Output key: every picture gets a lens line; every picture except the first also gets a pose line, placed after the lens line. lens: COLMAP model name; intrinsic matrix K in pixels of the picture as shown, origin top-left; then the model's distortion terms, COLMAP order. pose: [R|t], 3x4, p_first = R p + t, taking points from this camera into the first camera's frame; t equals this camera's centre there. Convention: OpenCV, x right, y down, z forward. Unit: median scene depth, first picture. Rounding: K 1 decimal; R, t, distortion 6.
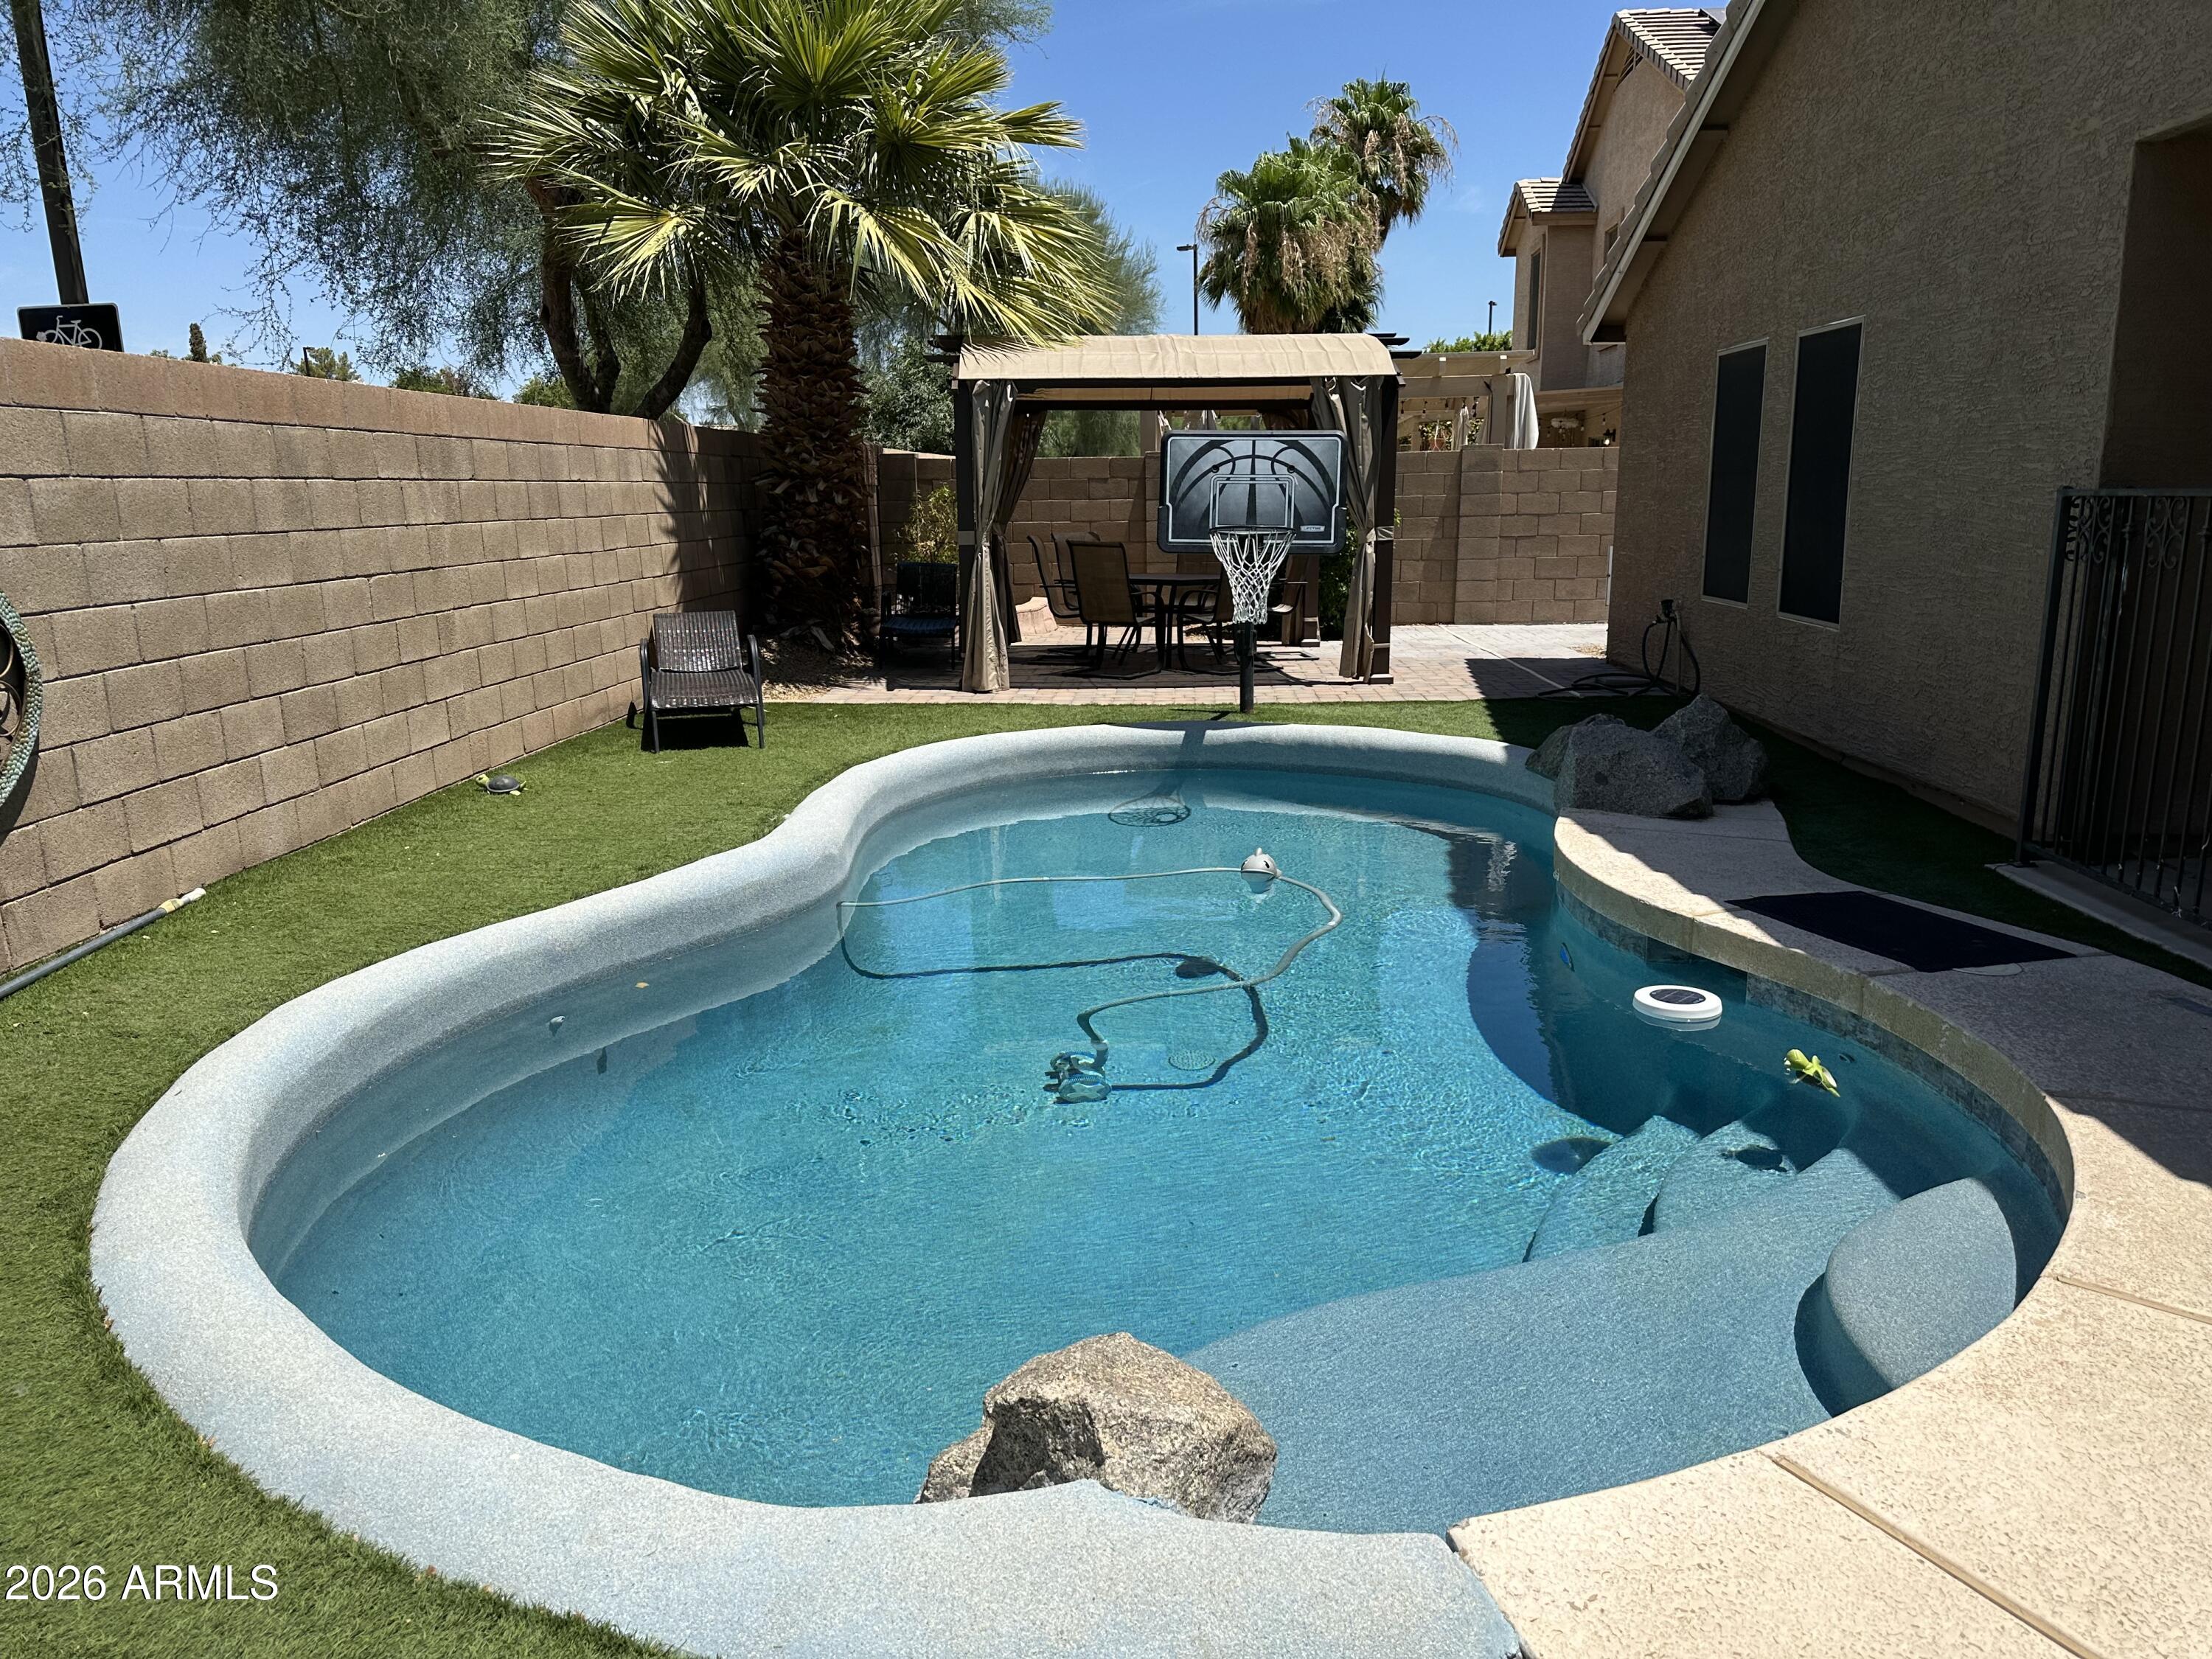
lens RADIAL K [[1549.3, 0, 1181.8], [0, 1549.3, 829.5], [0, 0, 1]] dist [0.055192, -0.032344]
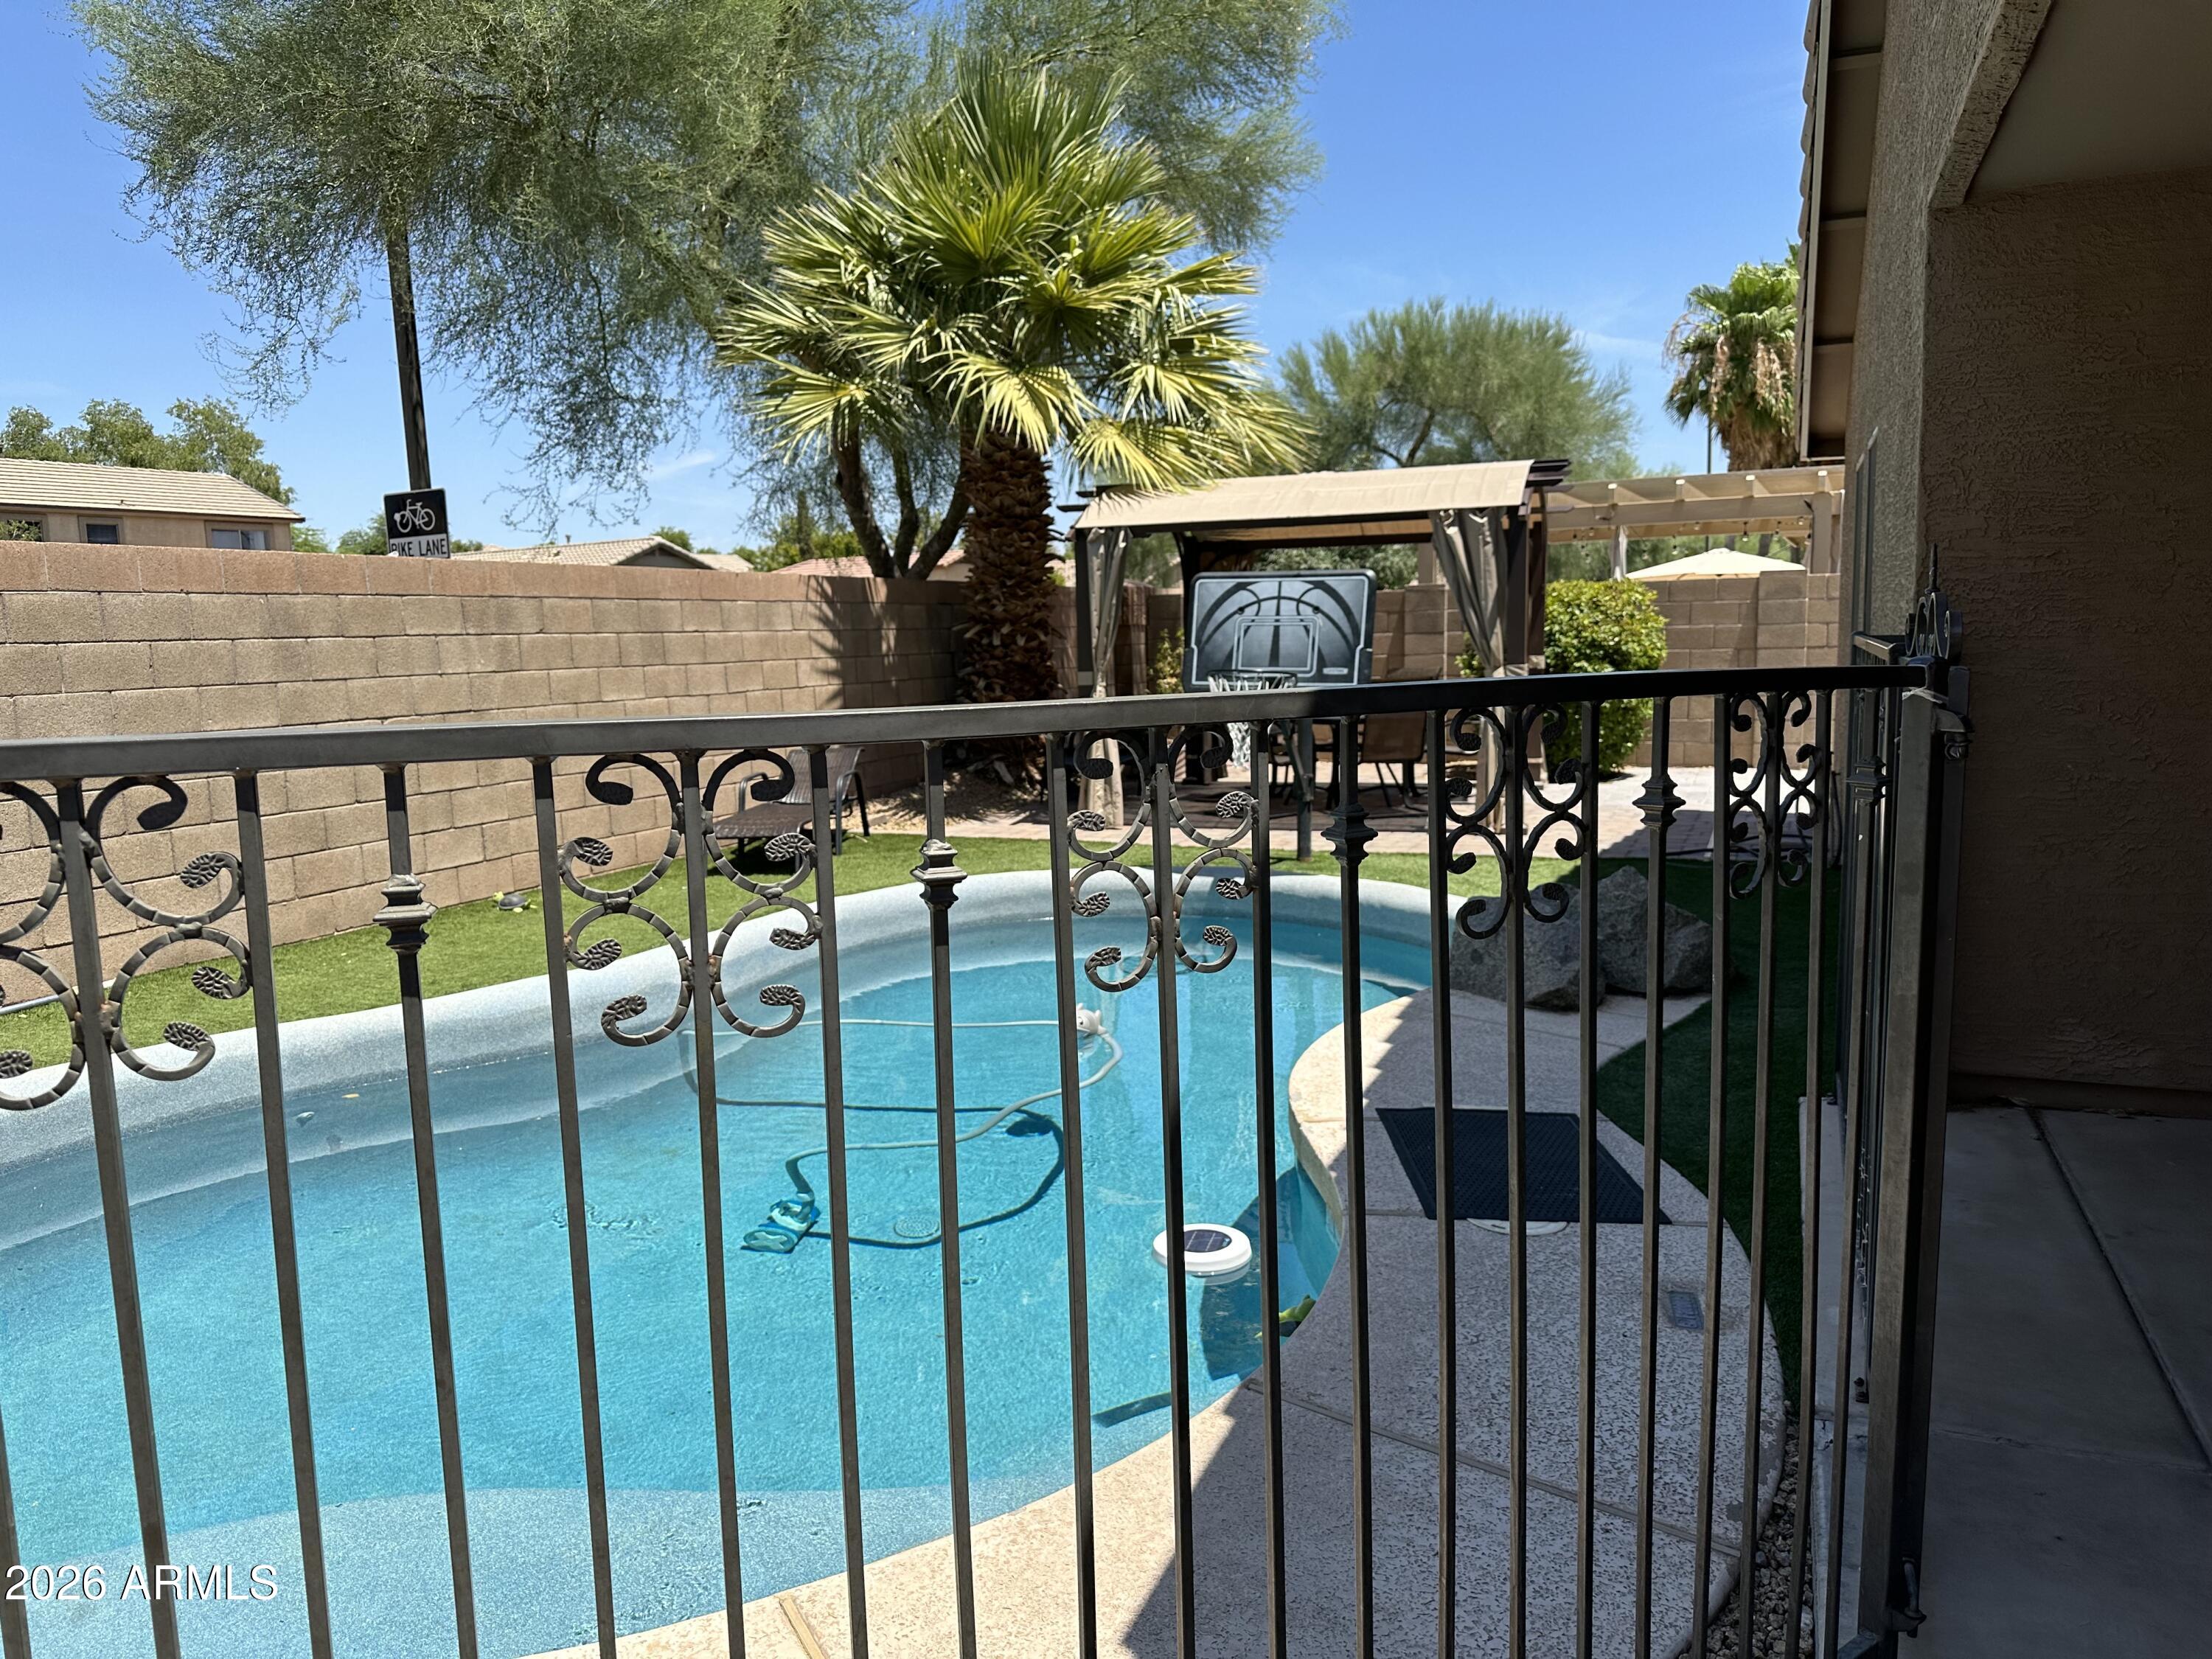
lens RADIAL K [[1549.3, 0, 1148.5], [0, 1549.3, 859.6], [0, 0, 1]] dist [0.055192, -0.032344]
pose [[0.934543, 0.040897, -0.353492, 0.268950], [-0.062625, 0.996772, -0.050243, -0.020828], [0.350296, 0.069091, 0.934087, 0.071146]]
